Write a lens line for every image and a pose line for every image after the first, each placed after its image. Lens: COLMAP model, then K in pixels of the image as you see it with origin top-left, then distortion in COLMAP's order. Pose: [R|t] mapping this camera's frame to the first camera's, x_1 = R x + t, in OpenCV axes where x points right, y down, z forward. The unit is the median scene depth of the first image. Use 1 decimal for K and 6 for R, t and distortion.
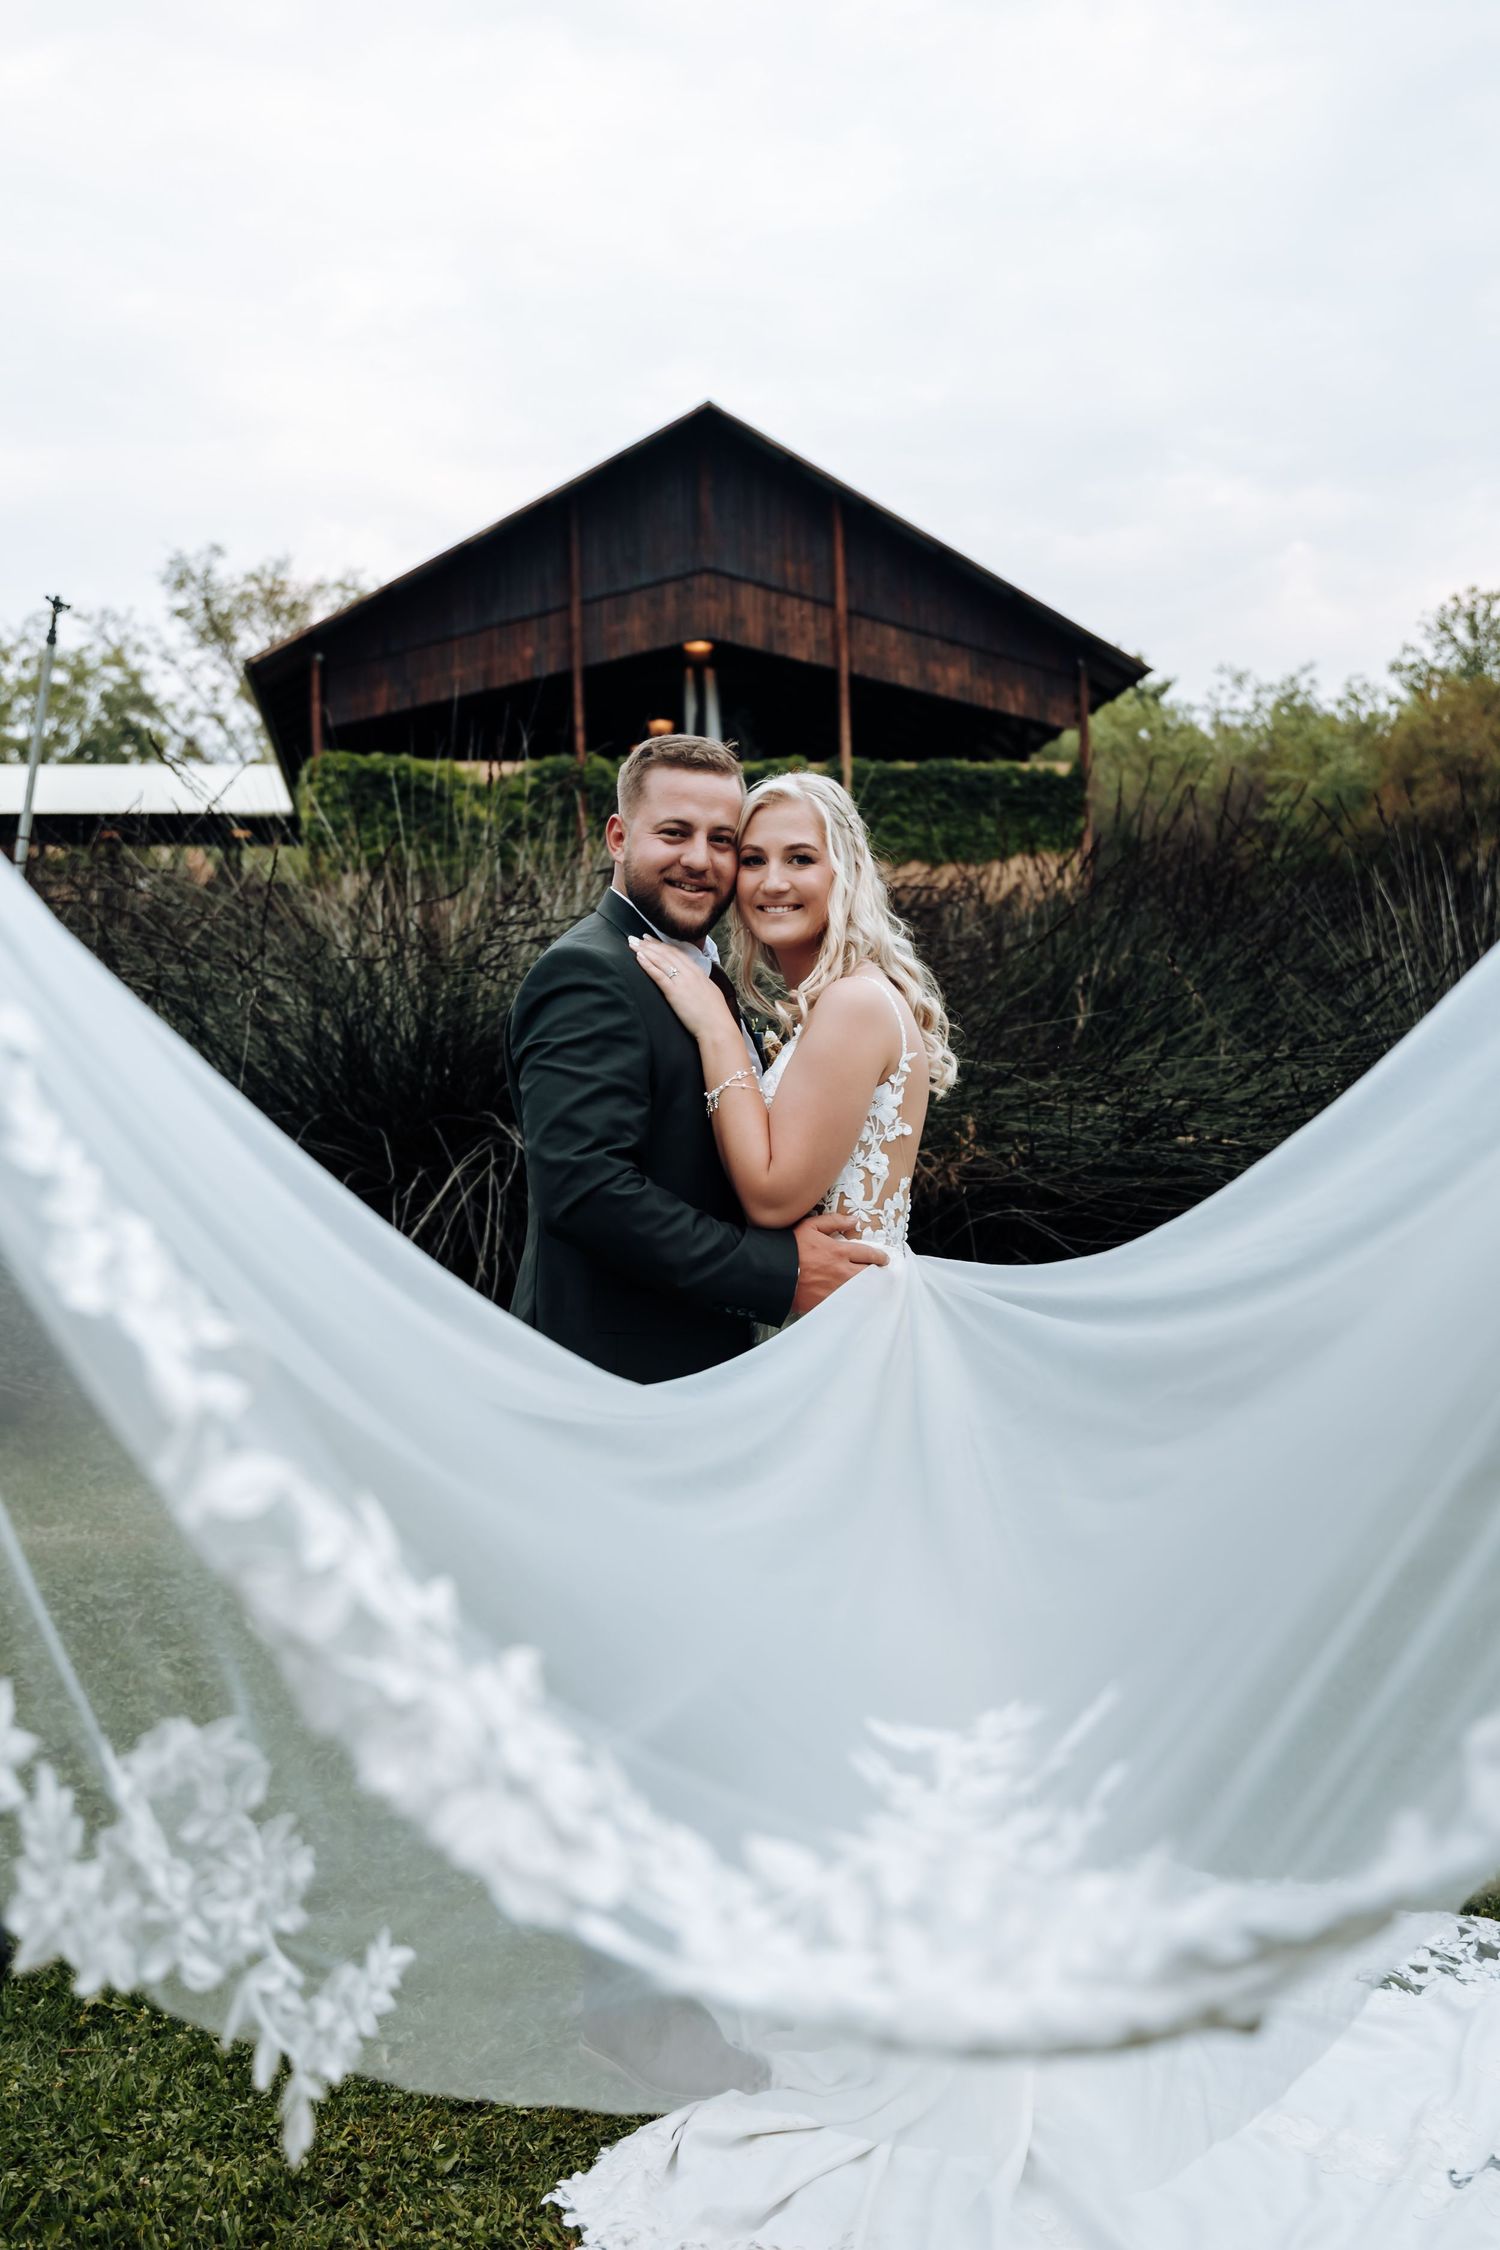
lens RADIAL K [[2225.2, 0, 742.4], [0, 2225.2, 1119.9], [0, 0, 1]] dist [0.000119, 0.002864]
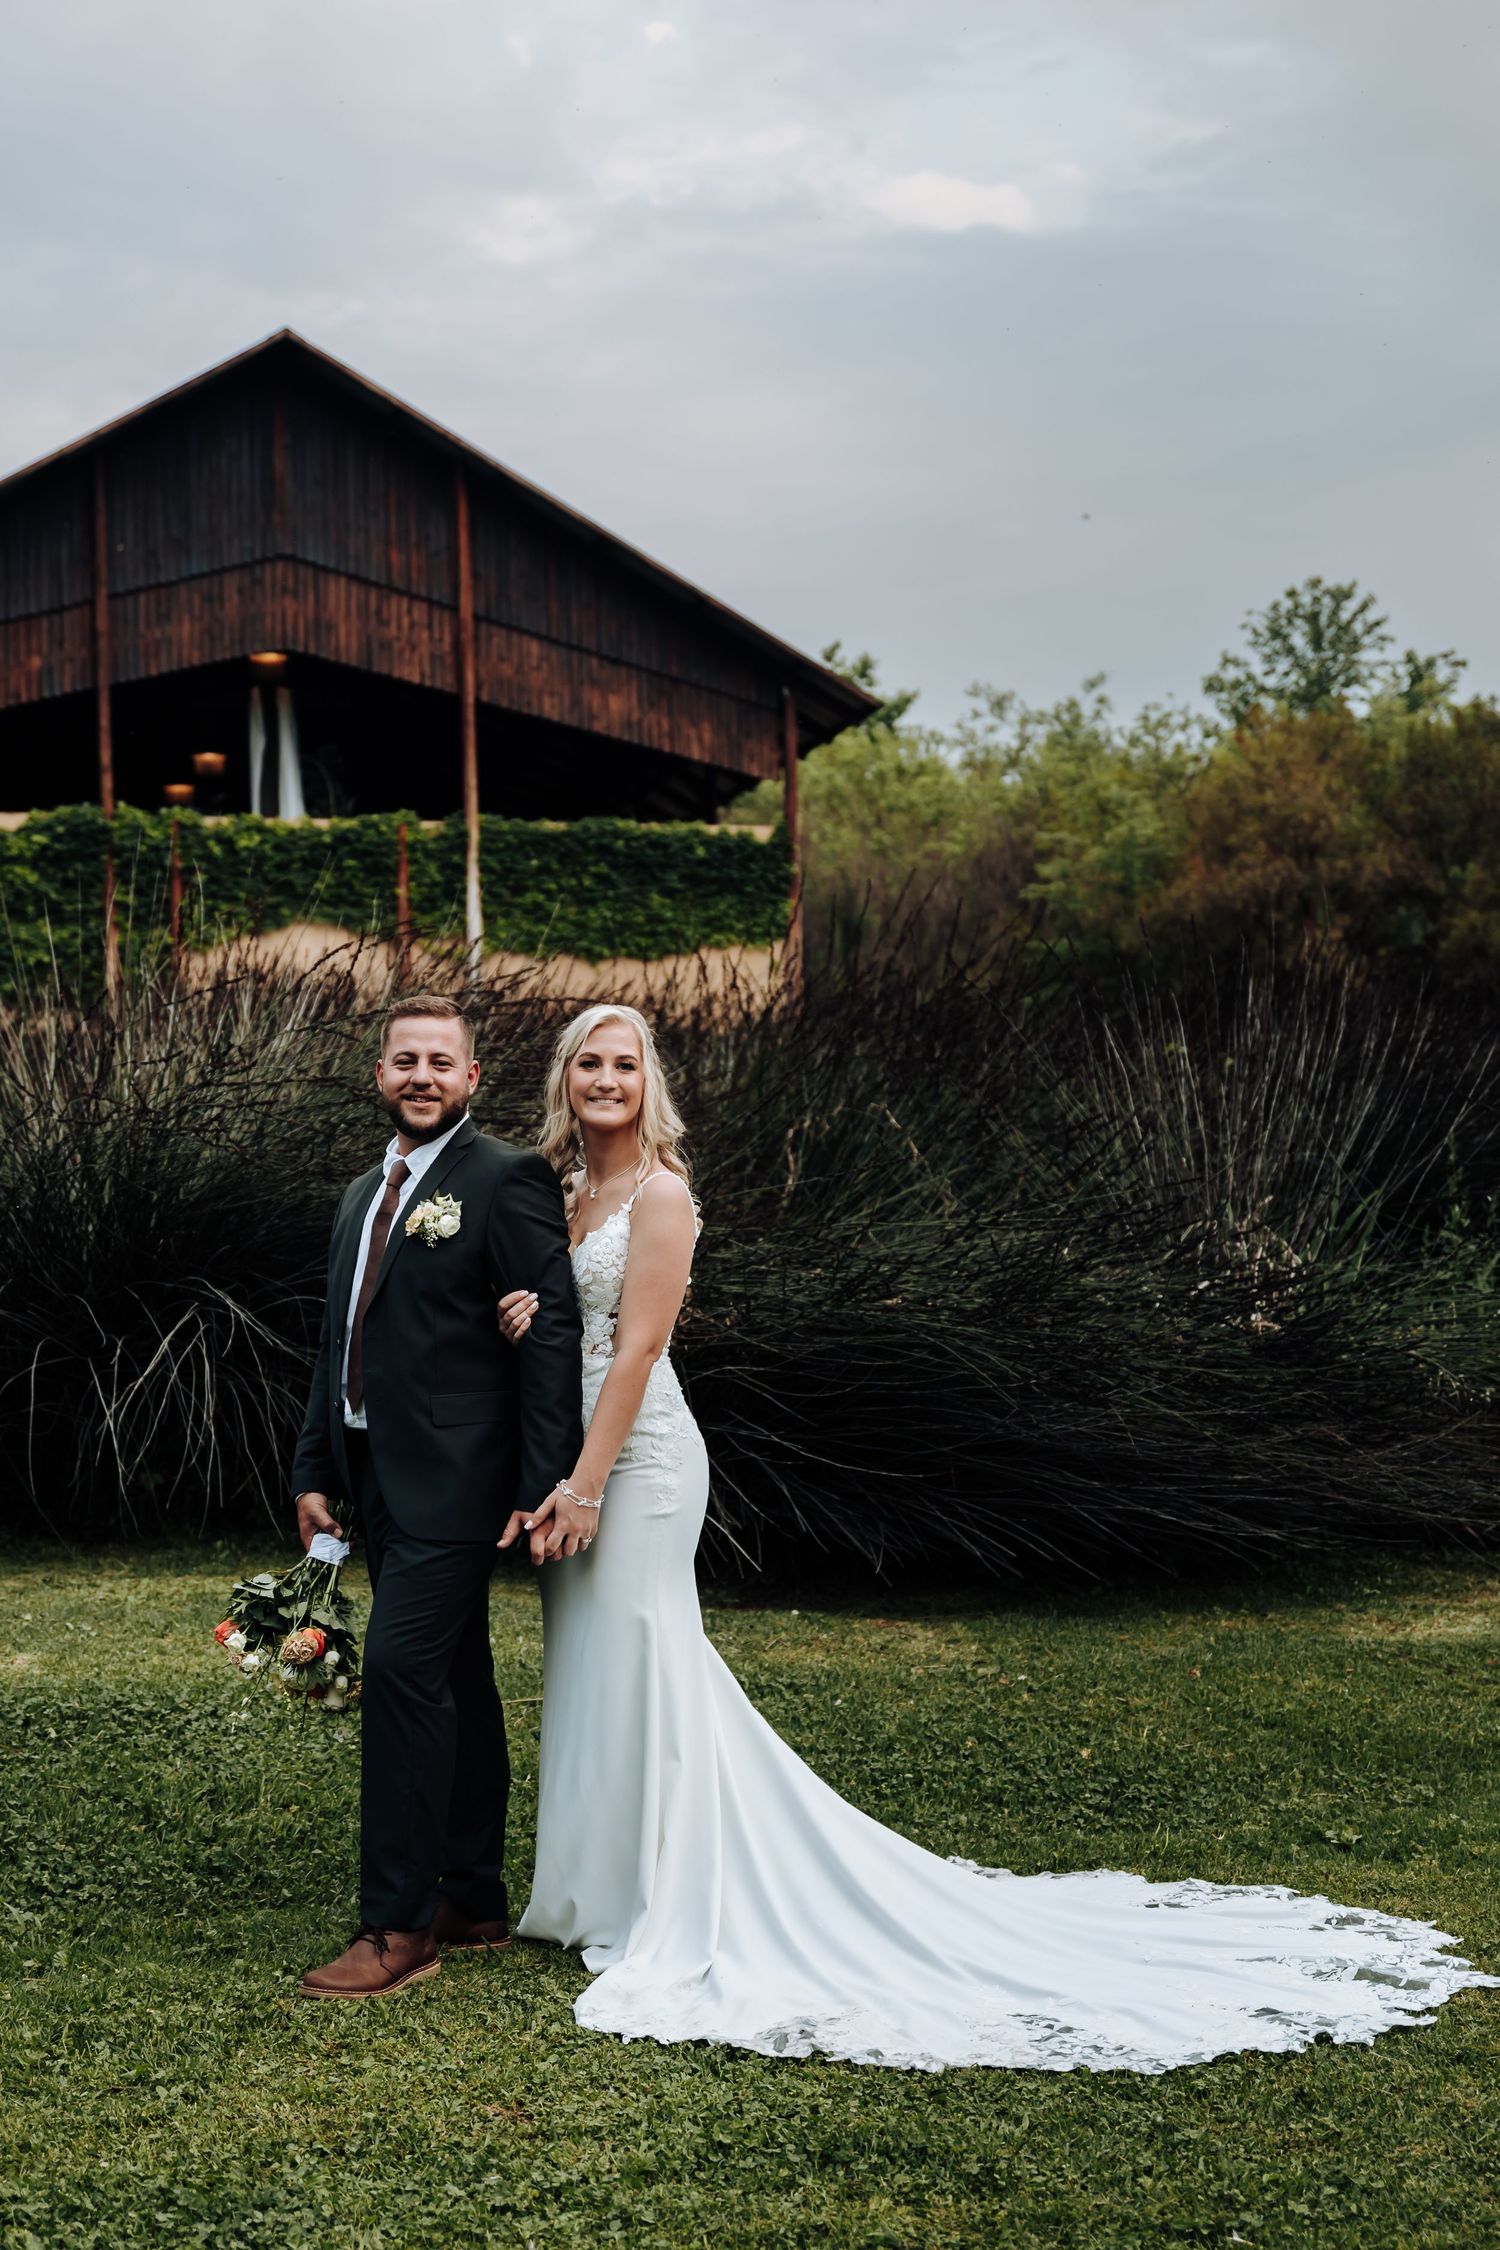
lens RADIAL K [[3327.2, 0, 710.6], [0, 3327.2, 1186.6], [0, 0, 1]] dist [0.013104, -0.006709]
pose [[0.991775, 0.003034, 0.127957, -0.015366], [0.001838, 0.999278, -0.037940, 0.002540], [-0.127980, 0.037863, 0.991054, -0.096594]]
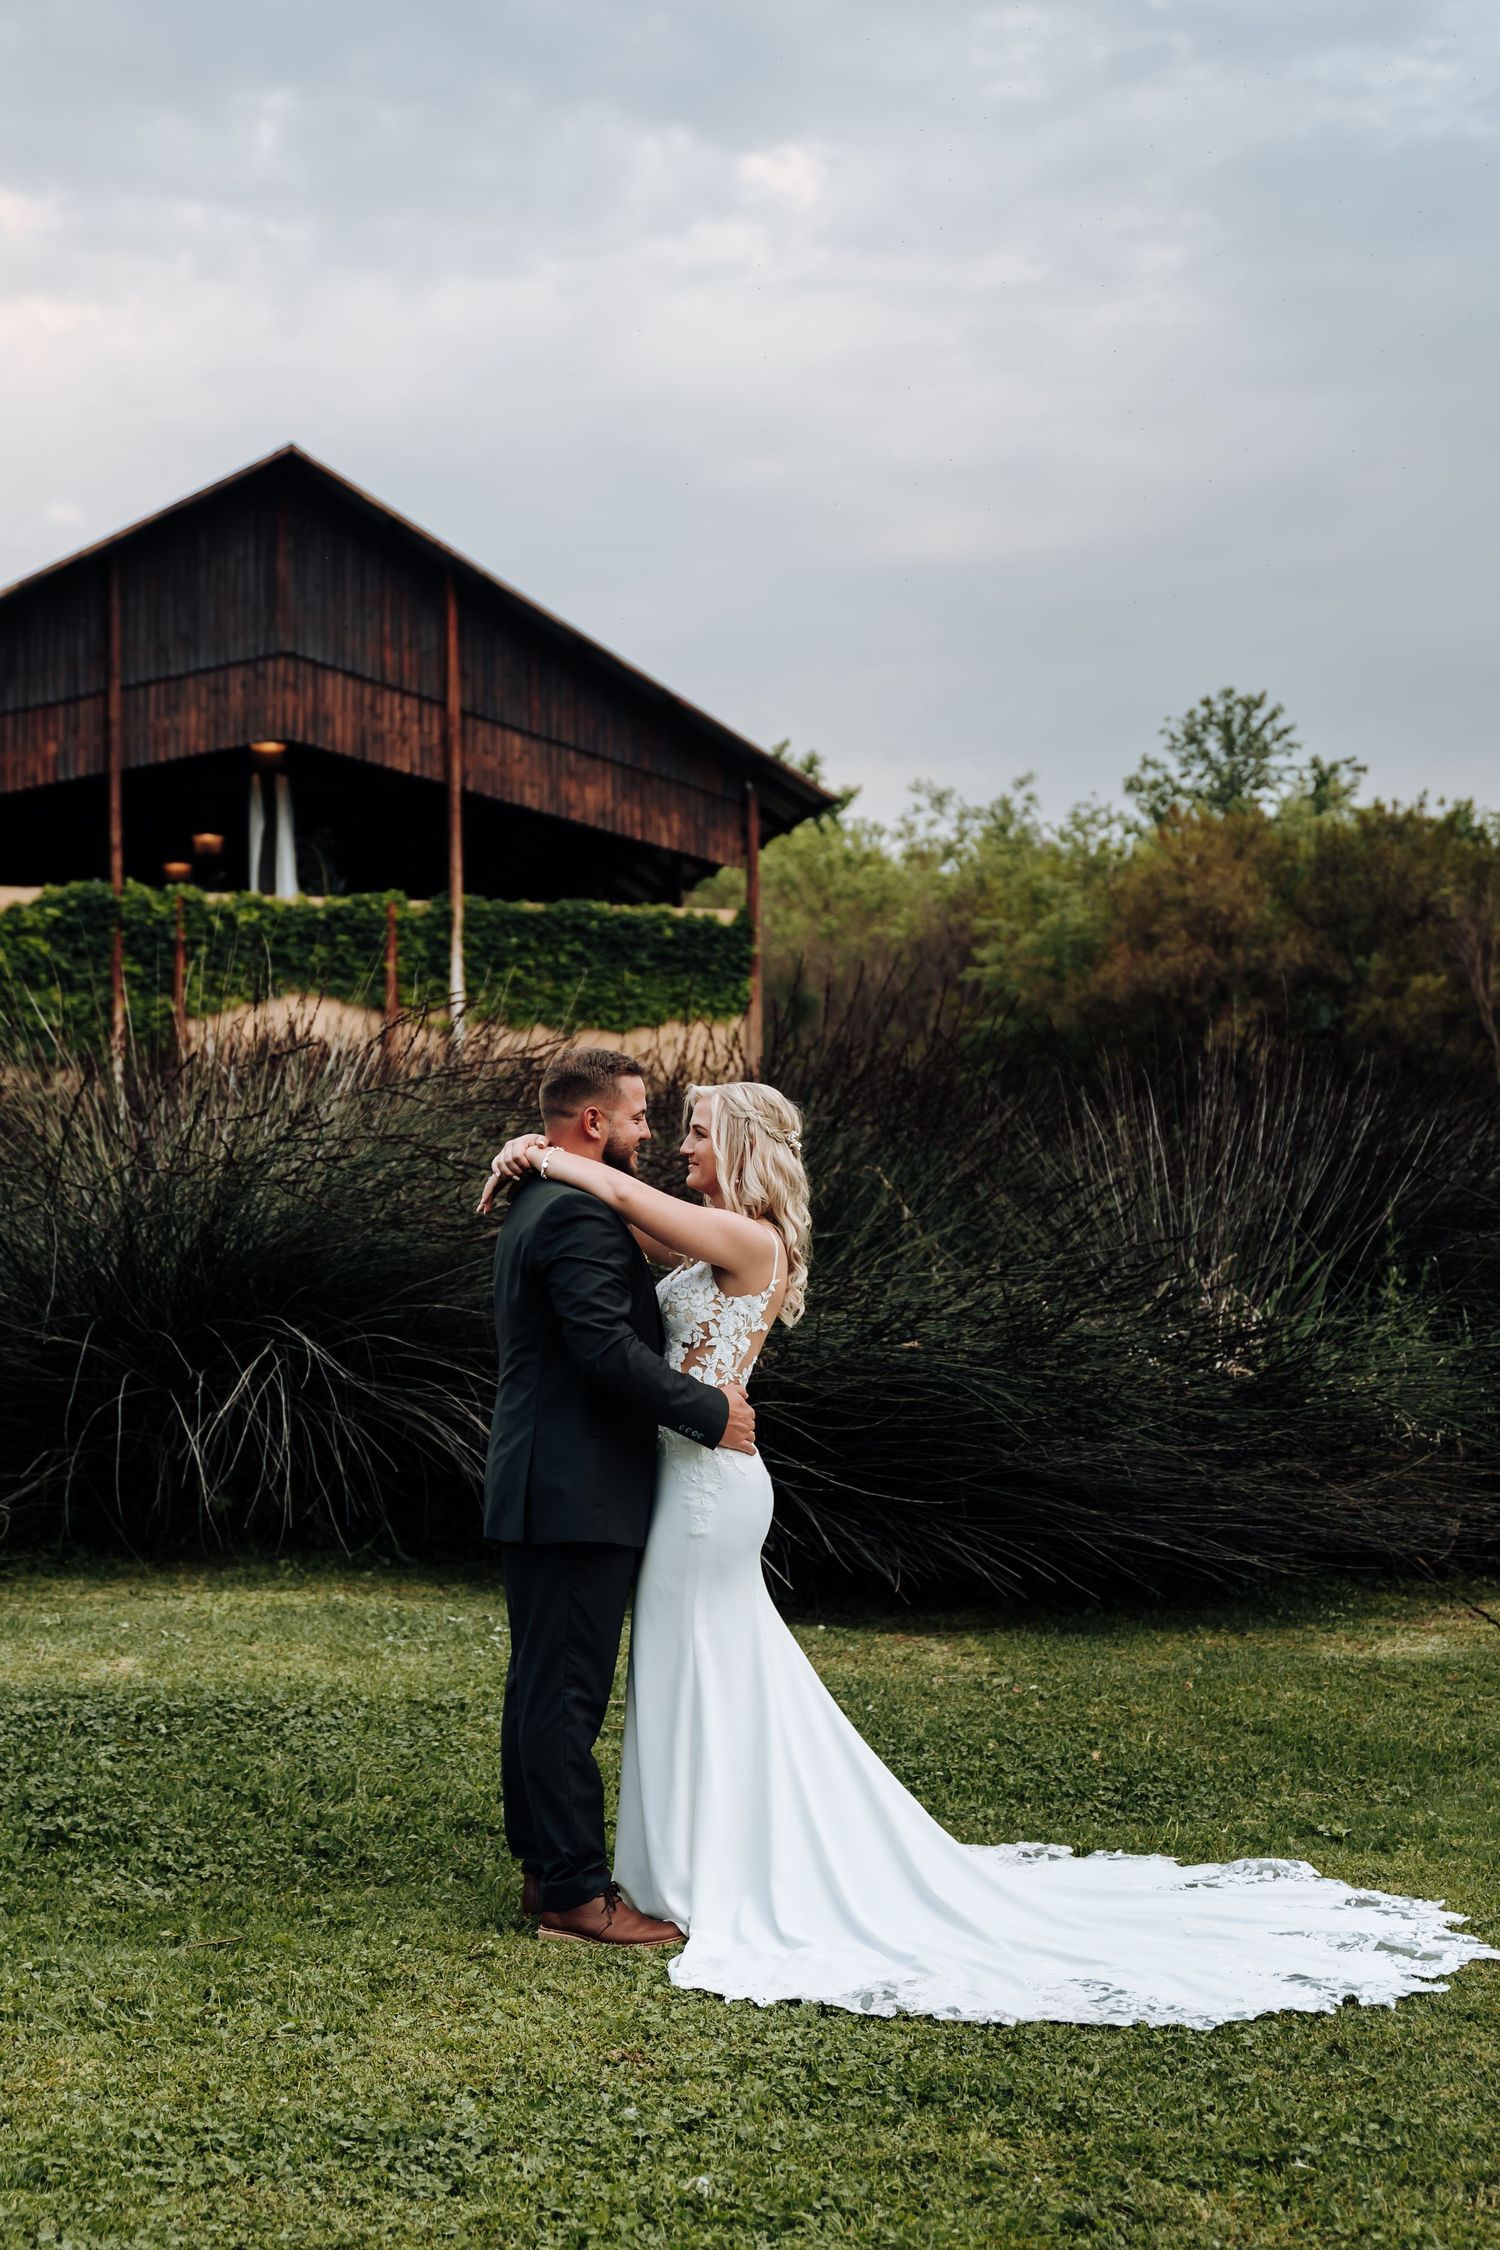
lens RADIAL K [[3128.1, 0, 746.0], [0, 3128.1, 1124.9], [0, 0, 1]] dist [0.011023, 0.005644]
pose [[0.987176, 0.020484, 0.158314, -0.025829], [-0.008356, 0.997004, -0.076895, 0.003745], [-0.159415, 0.074586, 0.984390, -0.105127]]
